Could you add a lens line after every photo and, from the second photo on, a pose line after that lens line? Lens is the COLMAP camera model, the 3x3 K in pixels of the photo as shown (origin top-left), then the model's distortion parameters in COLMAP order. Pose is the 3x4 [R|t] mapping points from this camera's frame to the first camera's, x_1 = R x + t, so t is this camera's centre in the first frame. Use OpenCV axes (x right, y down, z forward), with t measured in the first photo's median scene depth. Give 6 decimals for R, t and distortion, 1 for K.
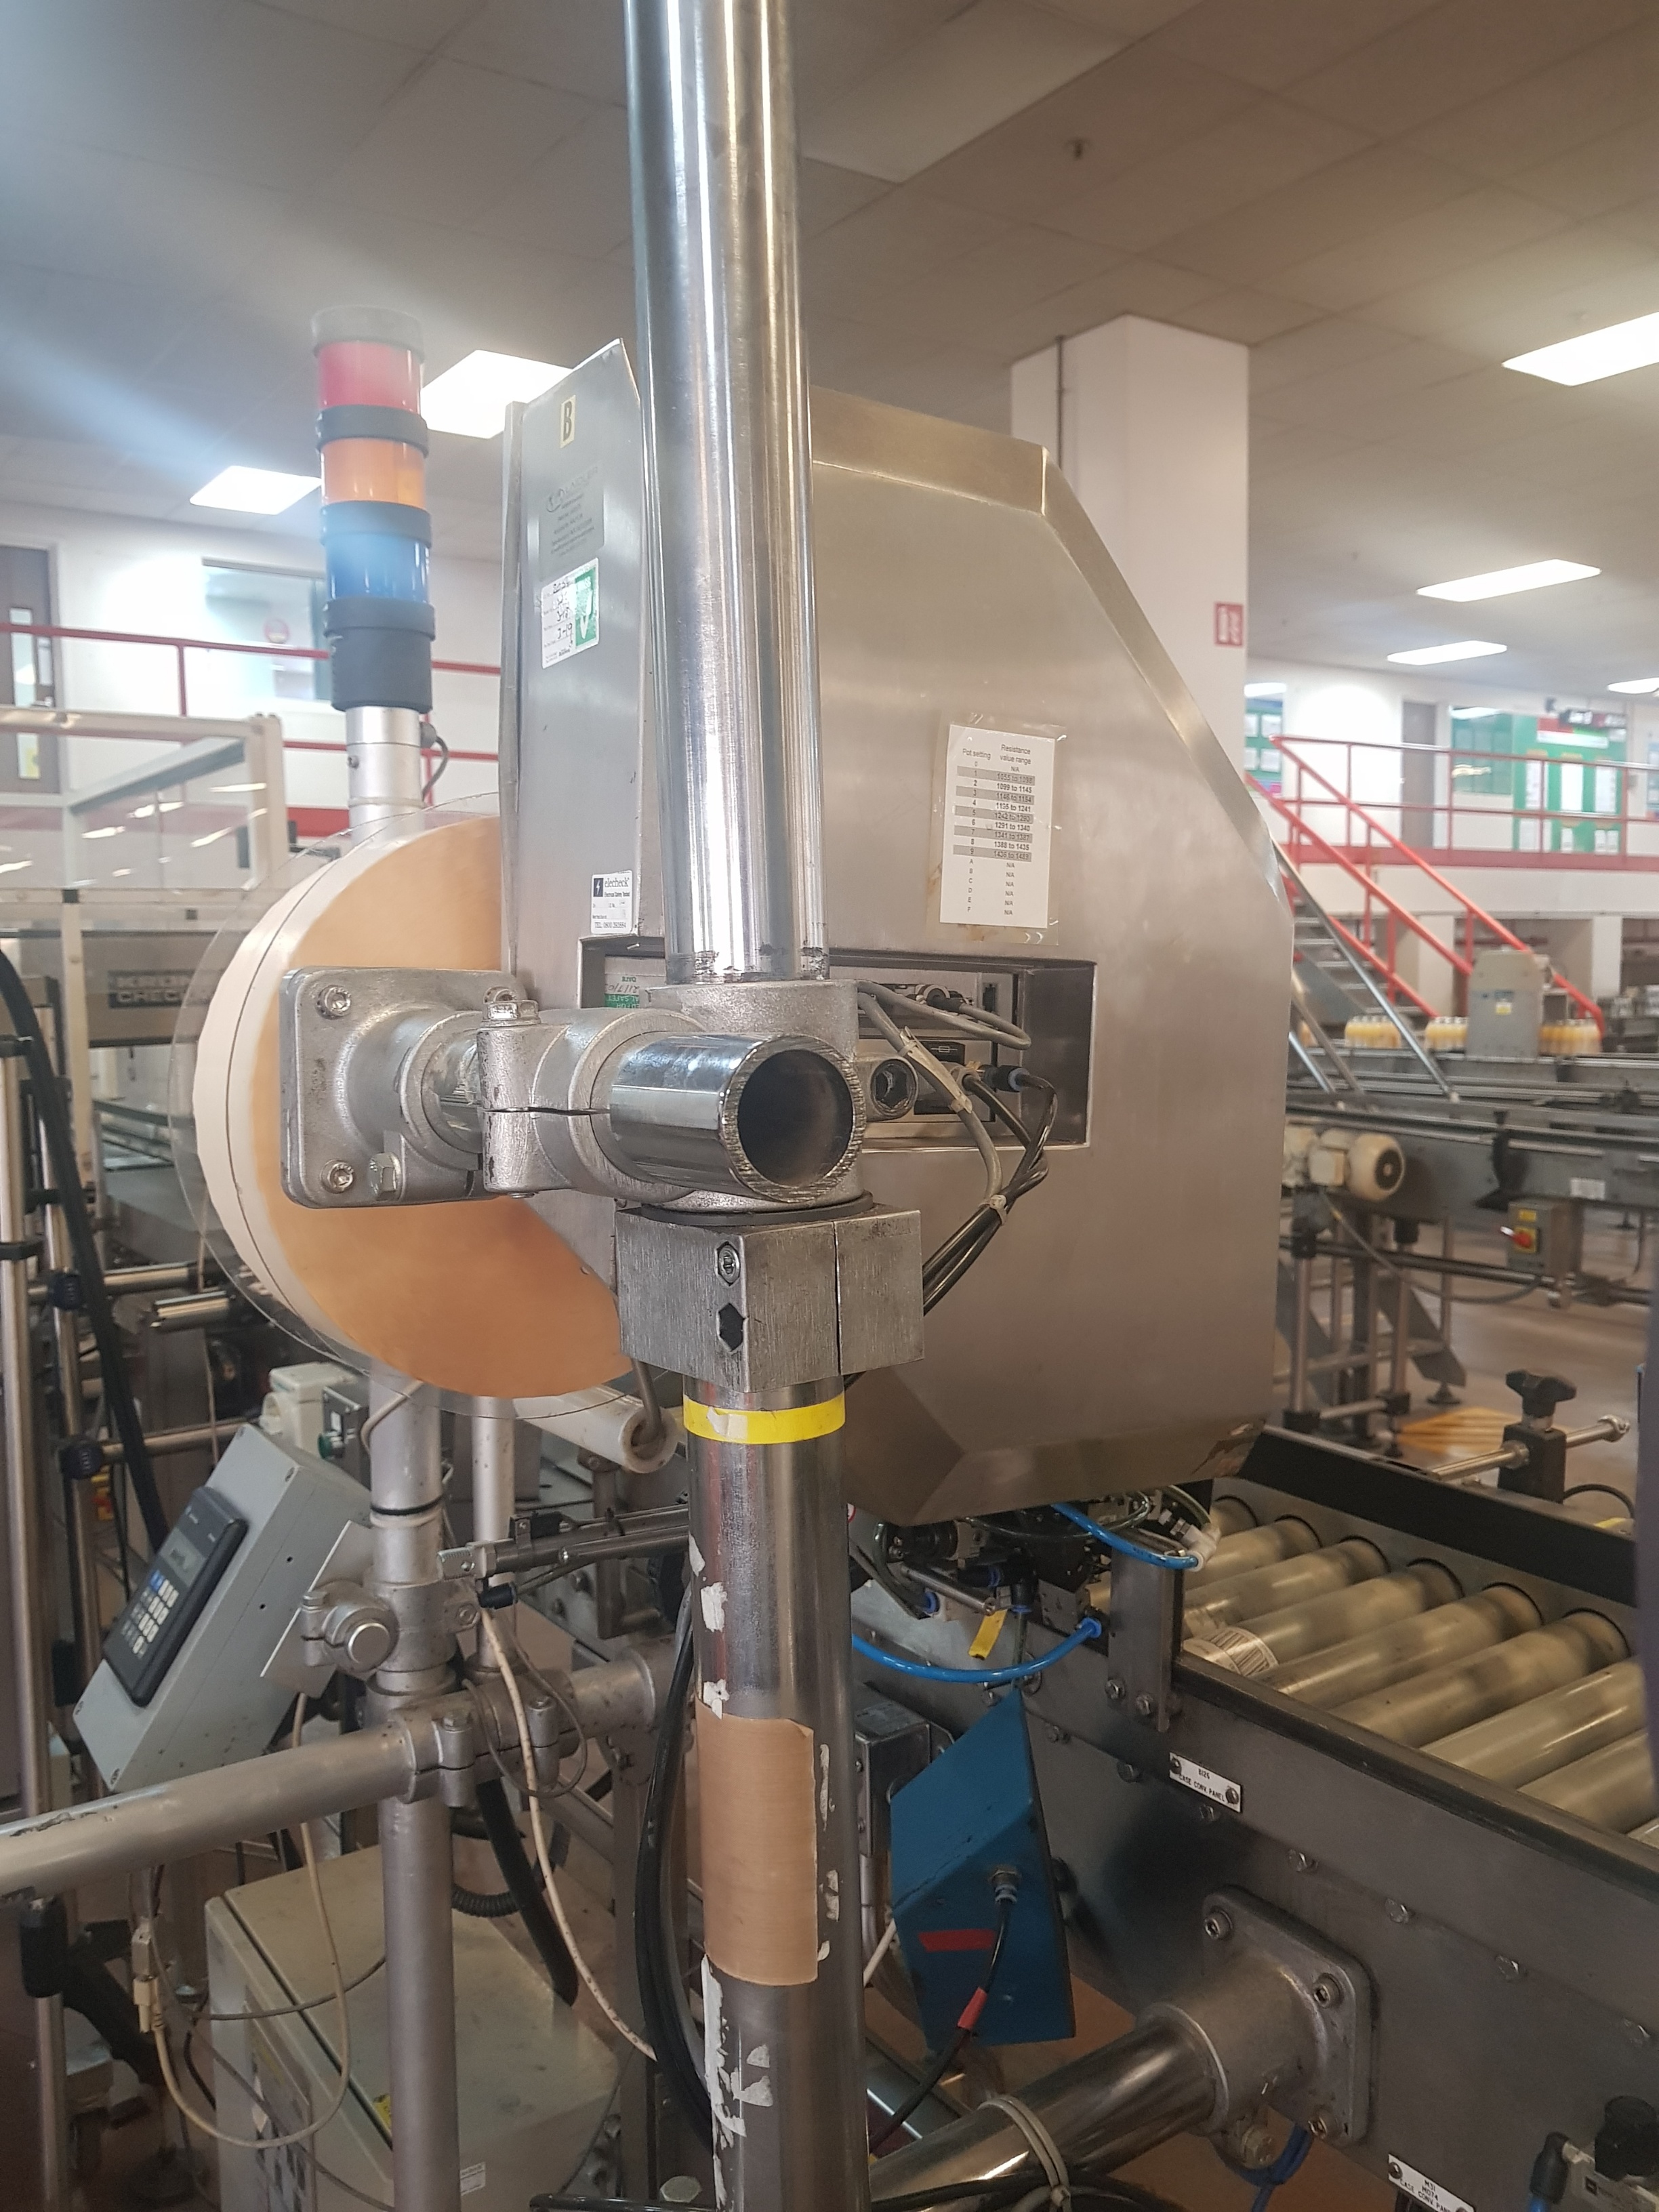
lens RADIAL K [[1834.9, 0, 898.9], [0, 1834.9, 1103.6], [0, 0, 1]] dist [0.032175, -0.064770]
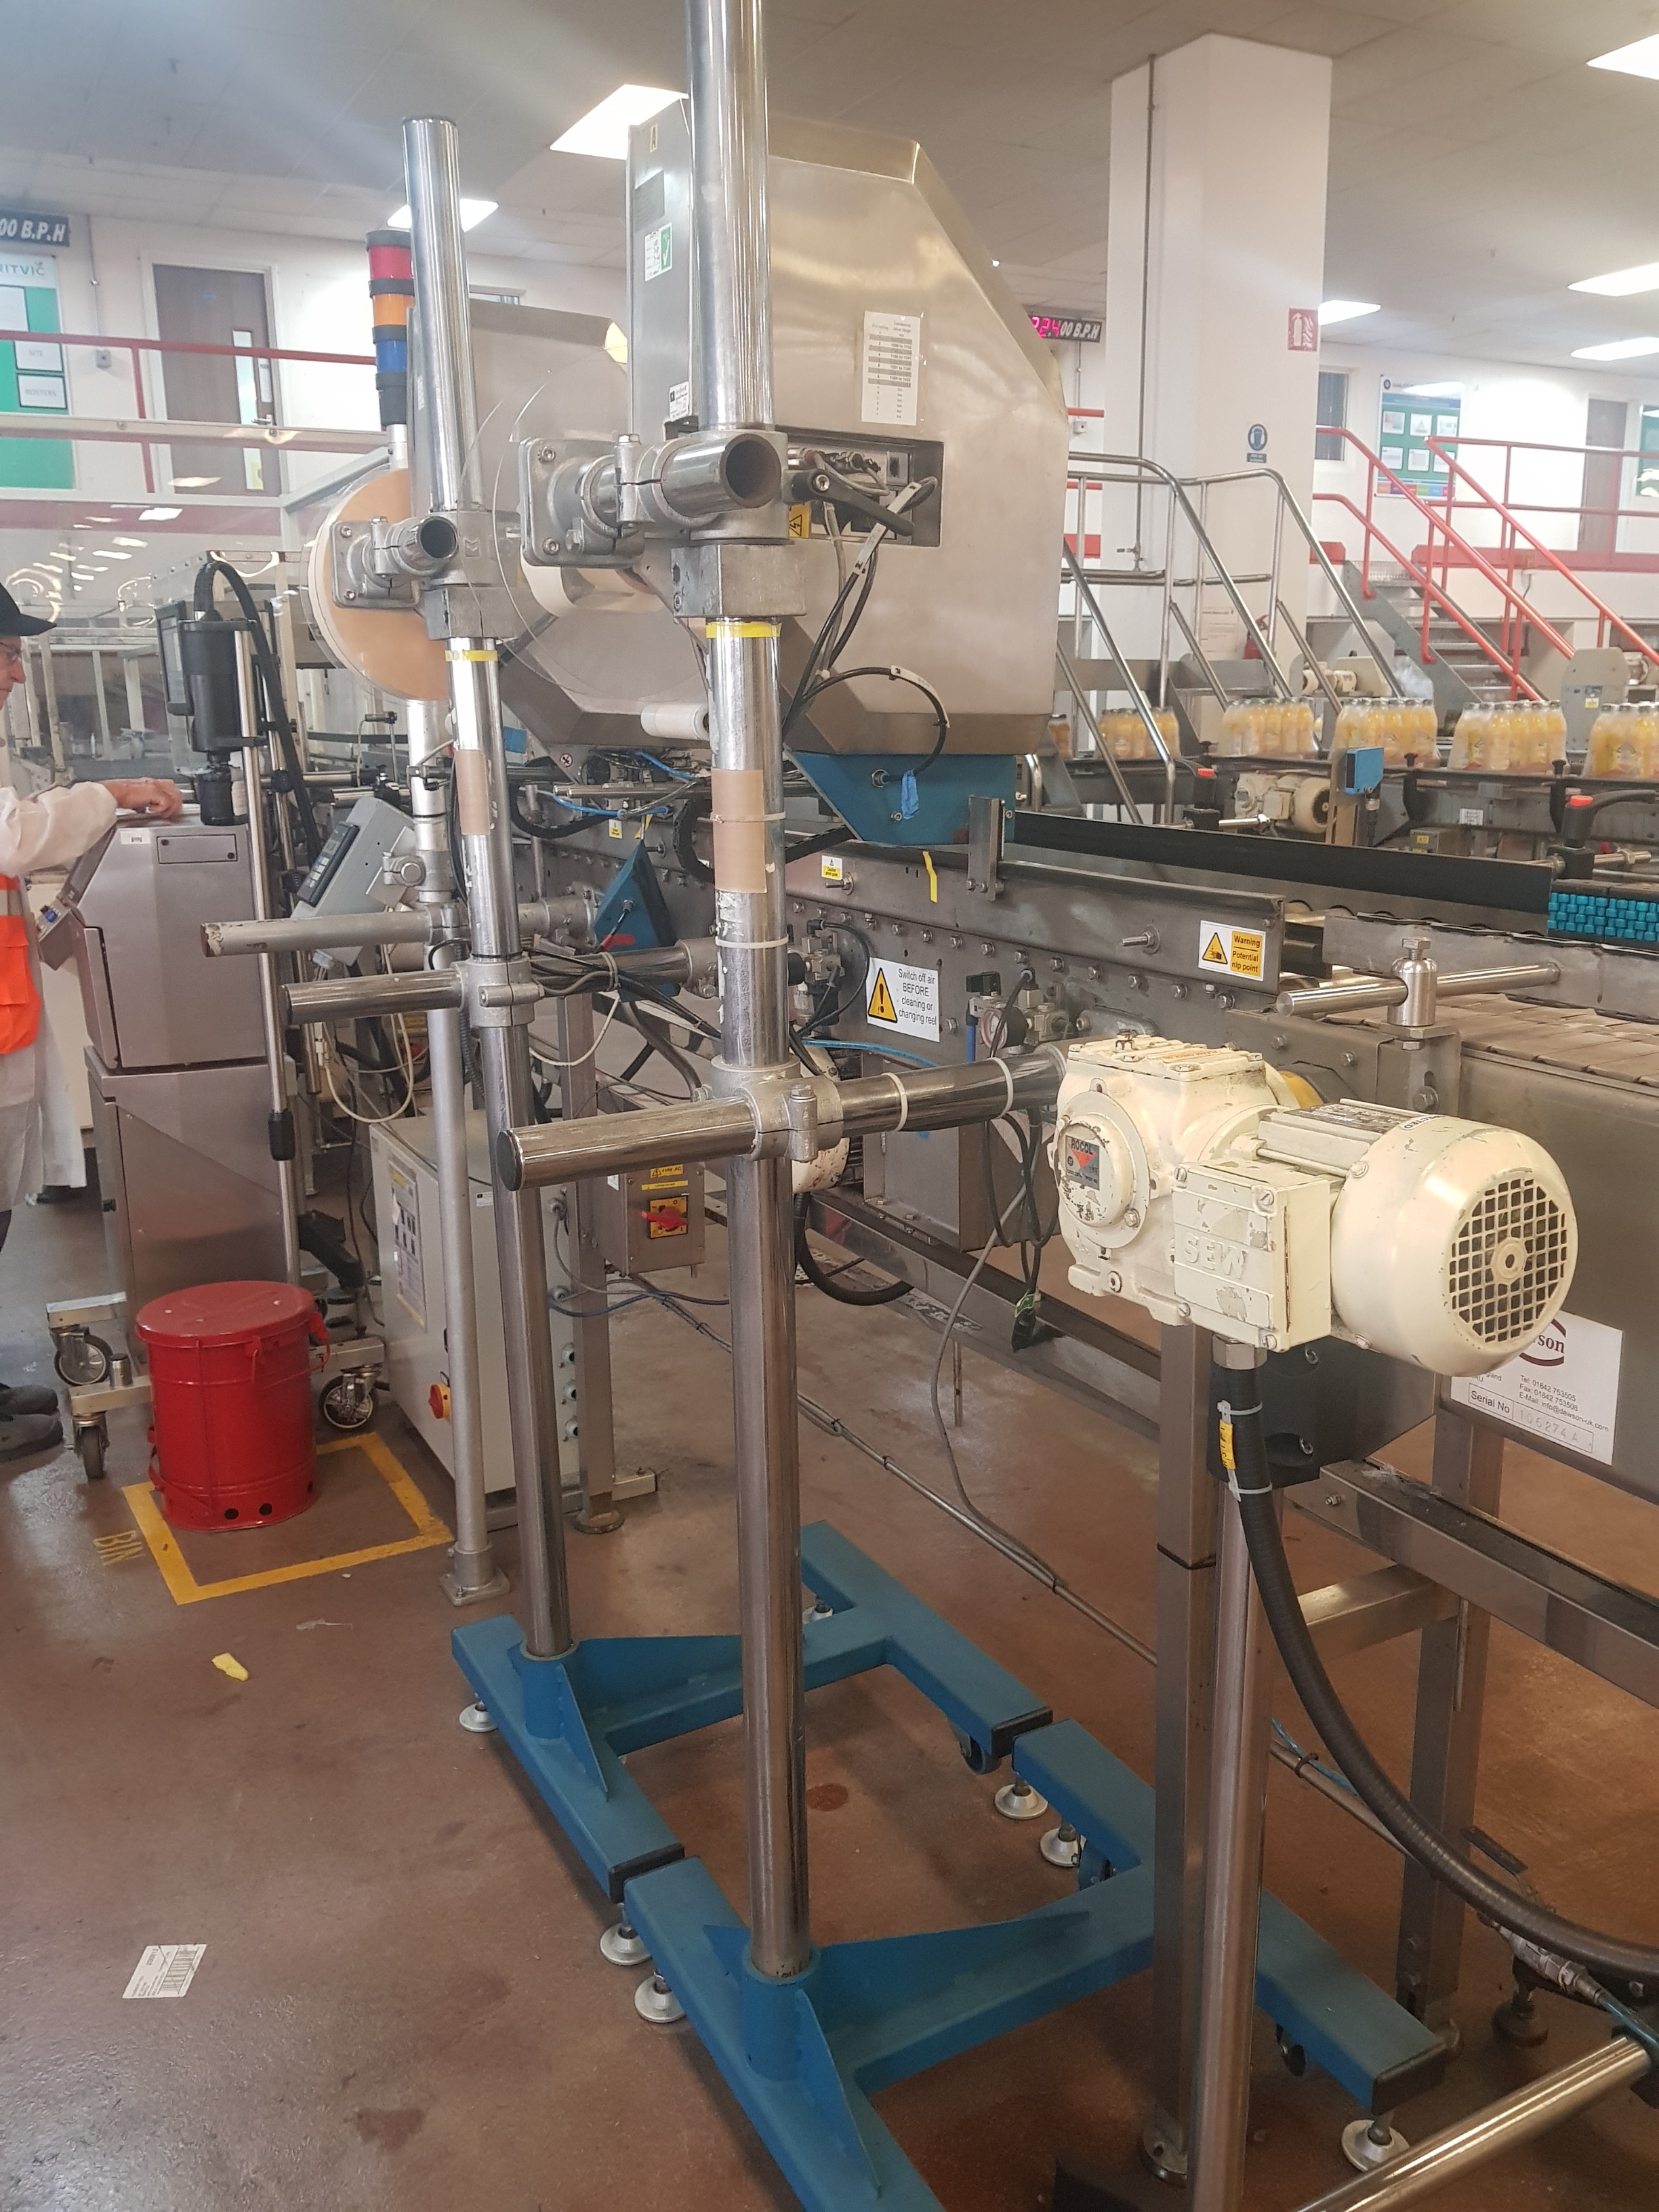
lens RADIAL K [[1834.9, 0, 898.9], [0, 1834.9, 1103.6], [0, 0, 1]] dist [0.032175, -0.064770]
pose [[0.993297, 0.028775, -0.111952, 0.075932], [-0.012131, 0.989121, 0.146602, 0.033383], [0.114952, -0.144262, 0.982840, -0.157497]]
